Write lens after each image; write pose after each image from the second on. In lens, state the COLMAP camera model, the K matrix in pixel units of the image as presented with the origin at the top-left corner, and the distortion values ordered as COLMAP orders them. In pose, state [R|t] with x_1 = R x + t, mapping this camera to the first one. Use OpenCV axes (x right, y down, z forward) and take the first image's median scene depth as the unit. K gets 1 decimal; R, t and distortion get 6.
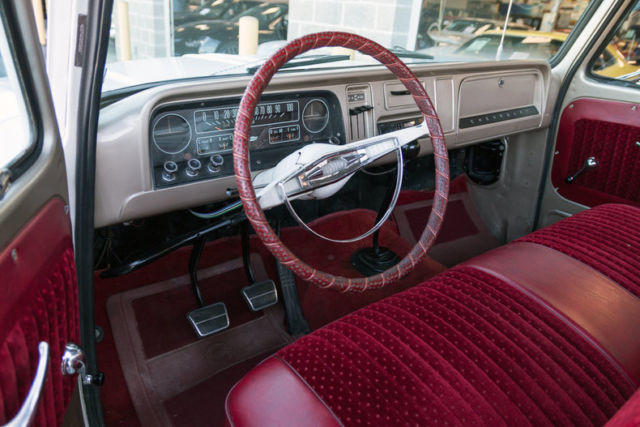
lens RADIAL K [[491.7, 0, 320.0], [0, 491.7, 213.5], [0, 0, 1]] dist [0.008903, 0.002746]
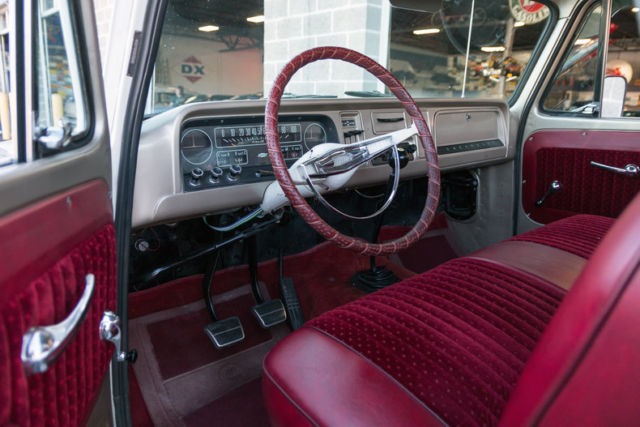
lens RADIAL K [[491.7, 0, 320.0], [0, 491.7, 213.5], [0, 0, 1]] dist [0.008903, 0.002746]
pose [[0.996612, -0.058517, 0.057788, -0.071233], [0.067790, 0.982341, -0.174384, 0.166945], [-0.046564, 0.177711, 0.982981, -0.088295]]
